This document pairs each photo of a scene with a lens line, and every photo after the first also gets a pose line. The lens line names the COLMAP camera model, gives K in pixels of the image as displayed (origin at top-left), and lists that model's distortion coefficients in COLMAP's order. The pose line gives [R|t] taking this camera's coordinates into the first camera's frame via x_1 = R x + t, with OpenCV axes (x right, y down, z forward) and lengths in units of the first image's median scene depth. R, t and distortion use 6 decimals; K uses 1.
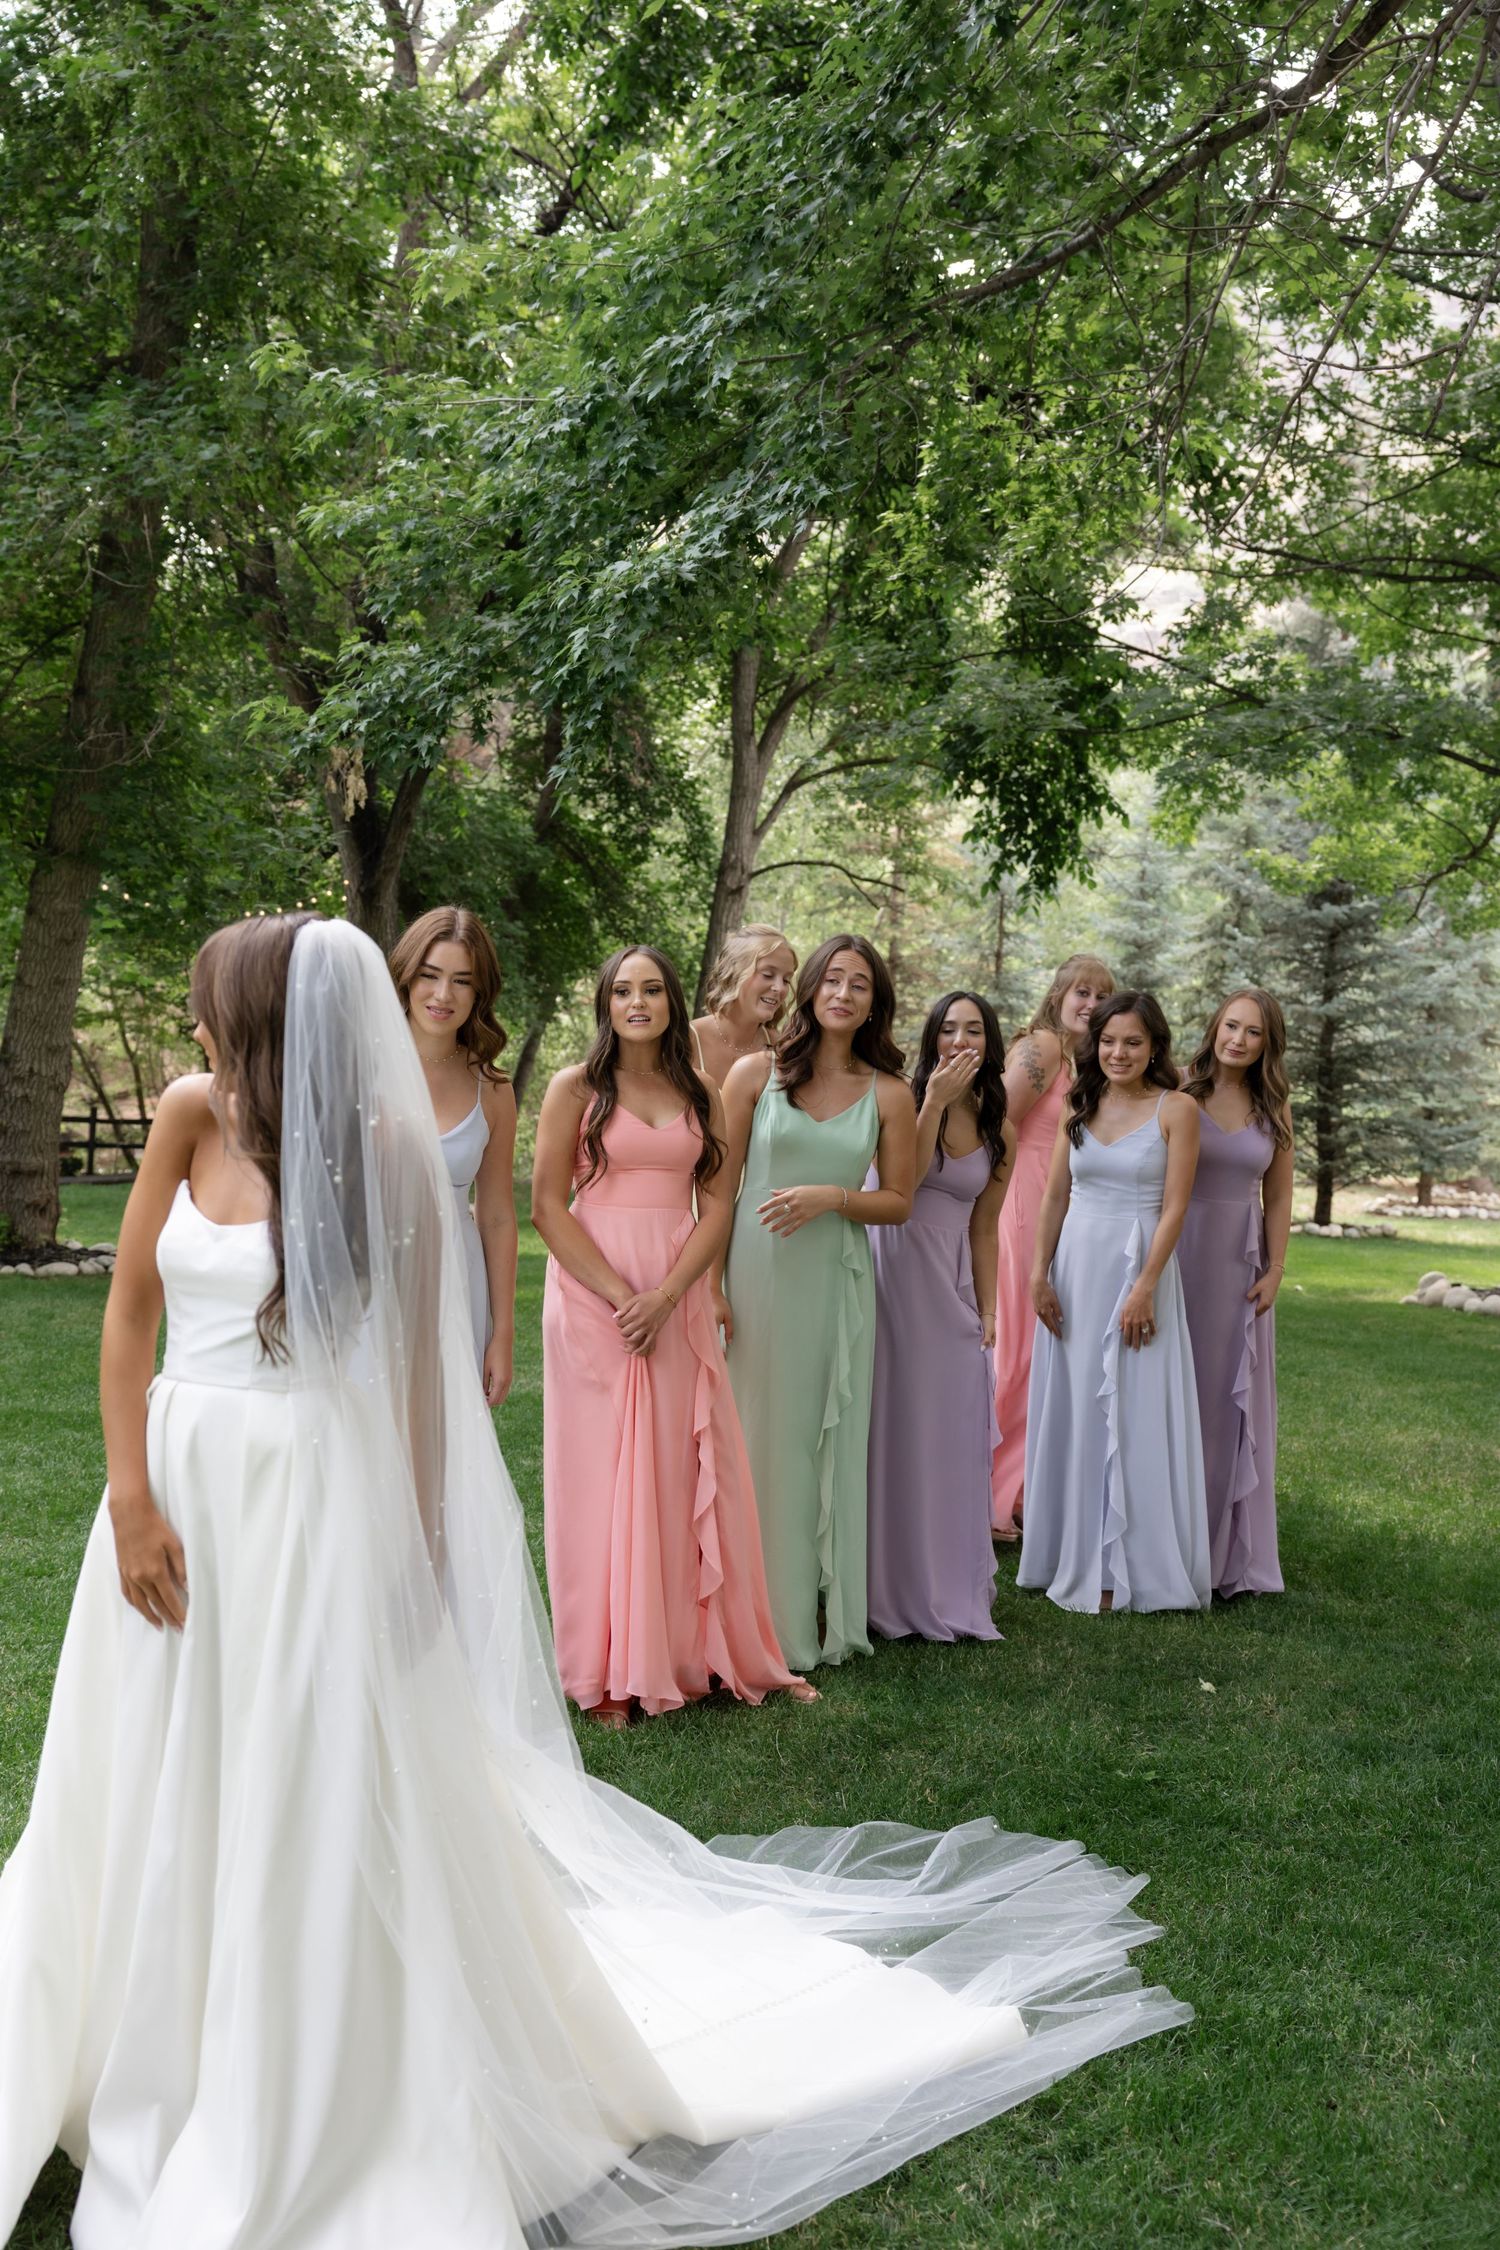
lens RADIAL K [[2353.8, 0, 750.0], [0, 2353.8, 1125.0], [0, 0, 1]] dist [0.042070, -0.019396]
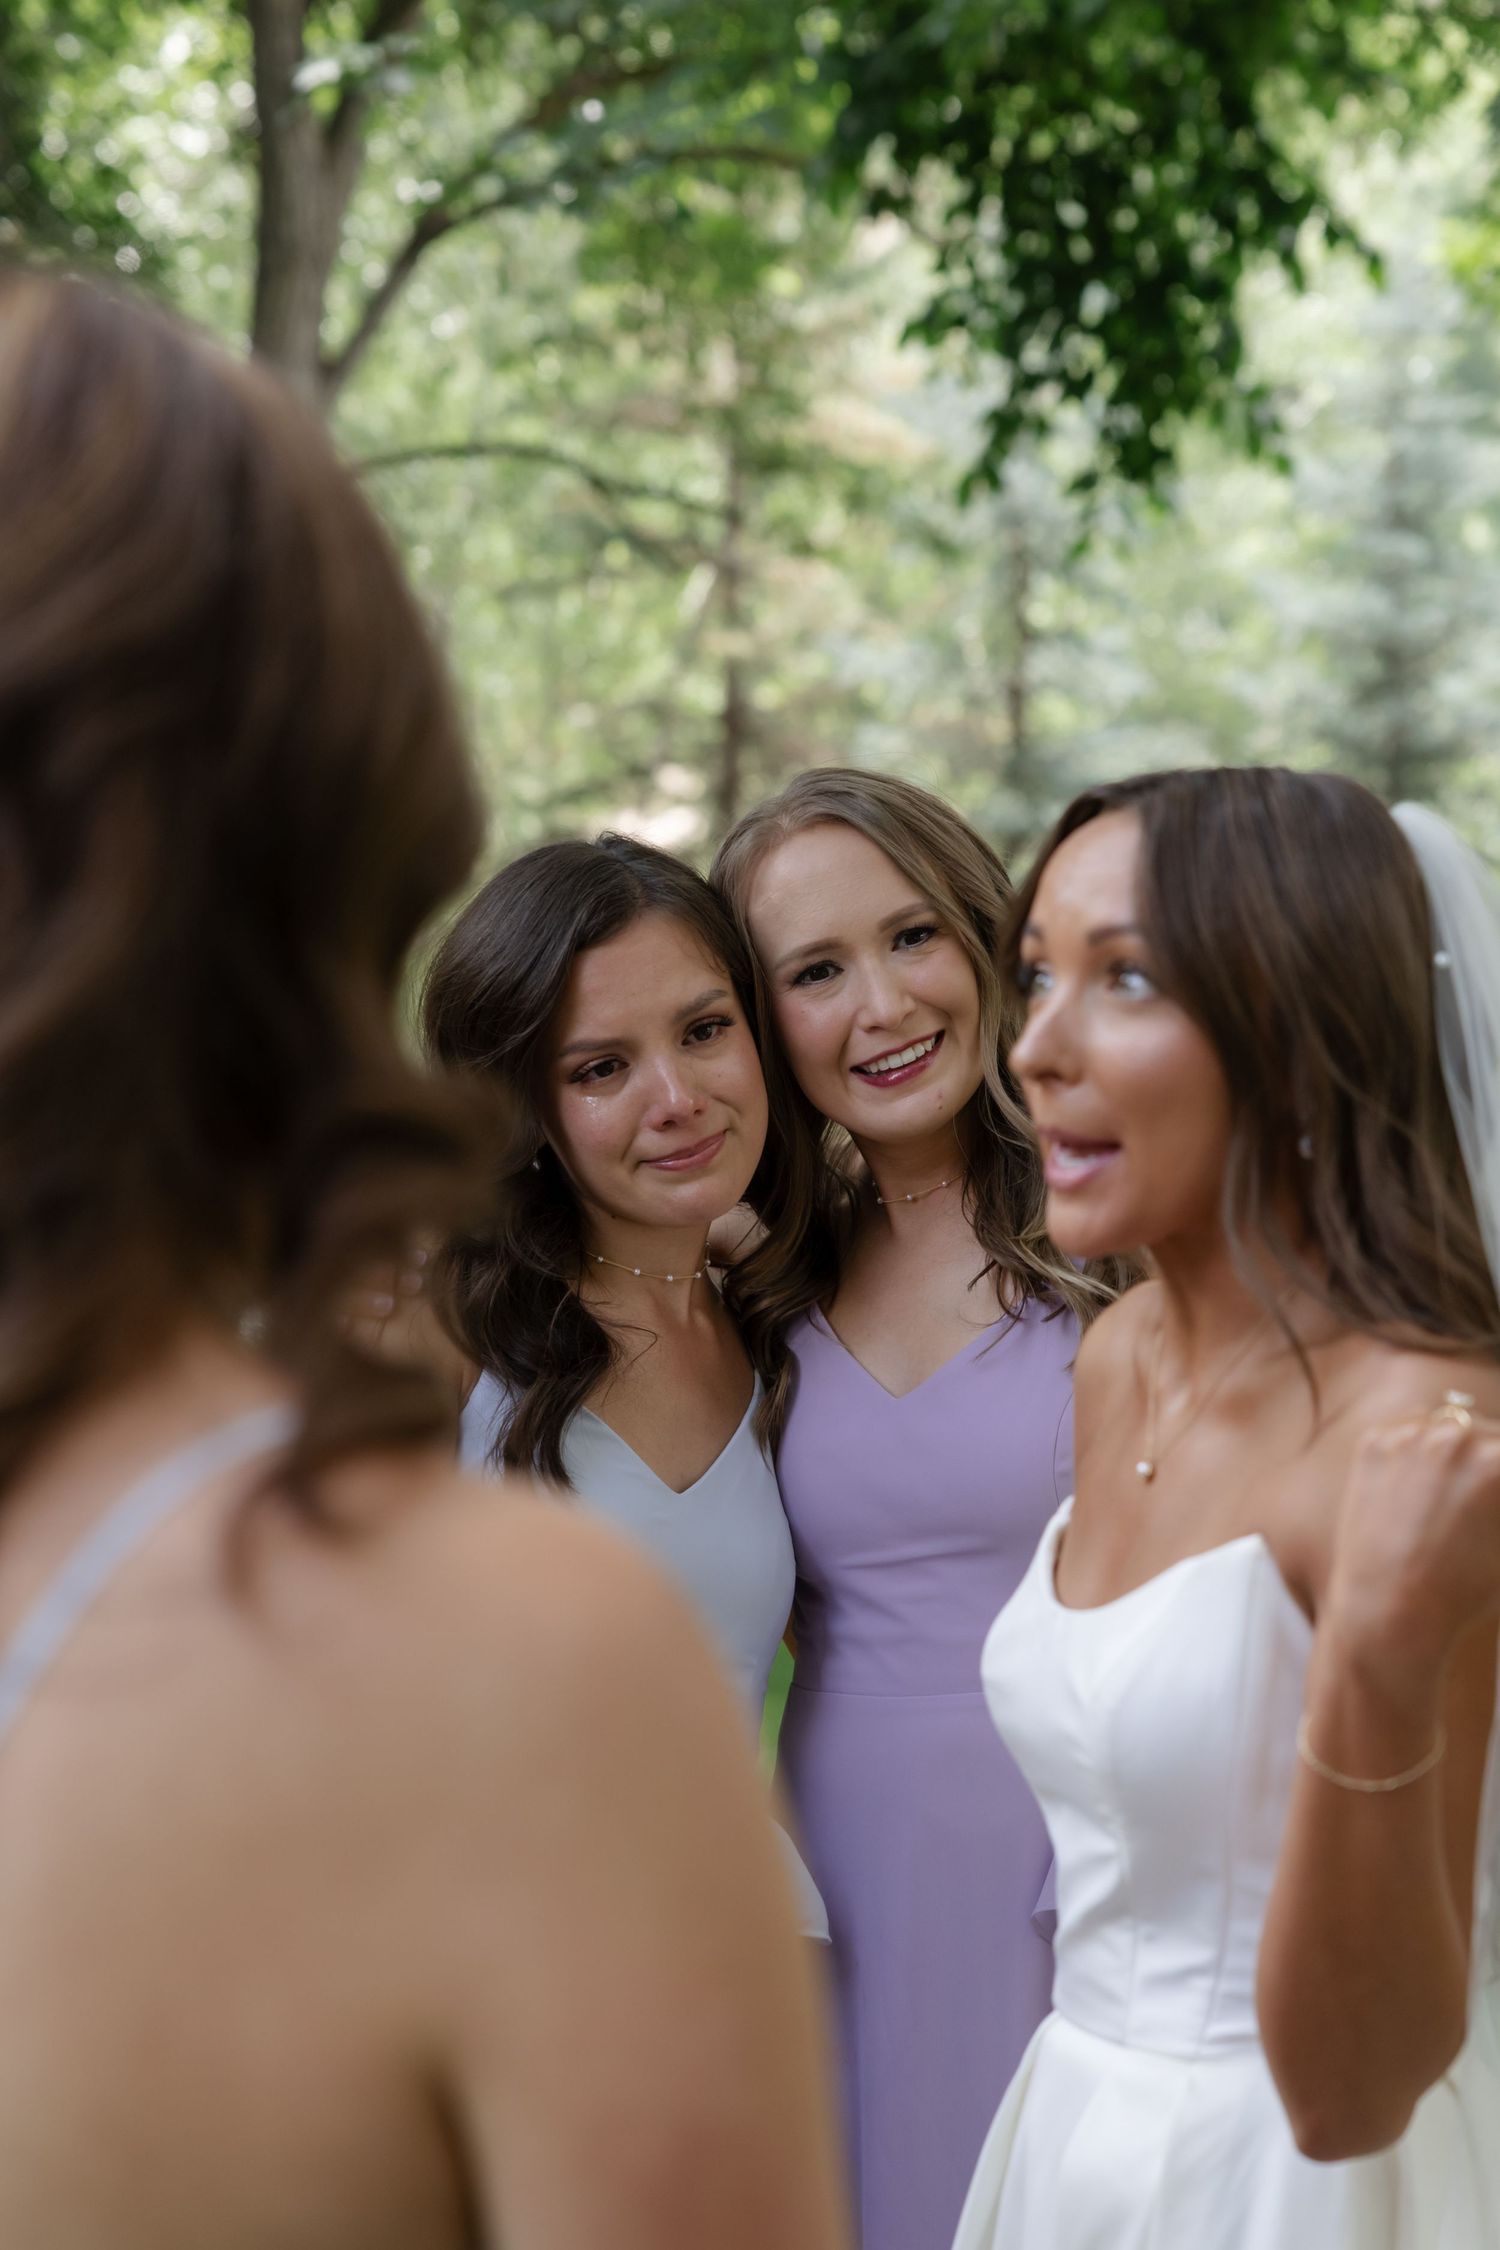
lens RADIAL K [[4473.3, 0, 750.0], [0, 4473.3, 1125.0], [0, 0, 1]] dist [0.026598, -0.068571]
pose [[0.998644, -0.032536, 0.040645, 0.039328], [0.032016, 0.999398, 0.013389, -0.018215], [-0.041056, -0.012069, 0.999084, 0.354888]]
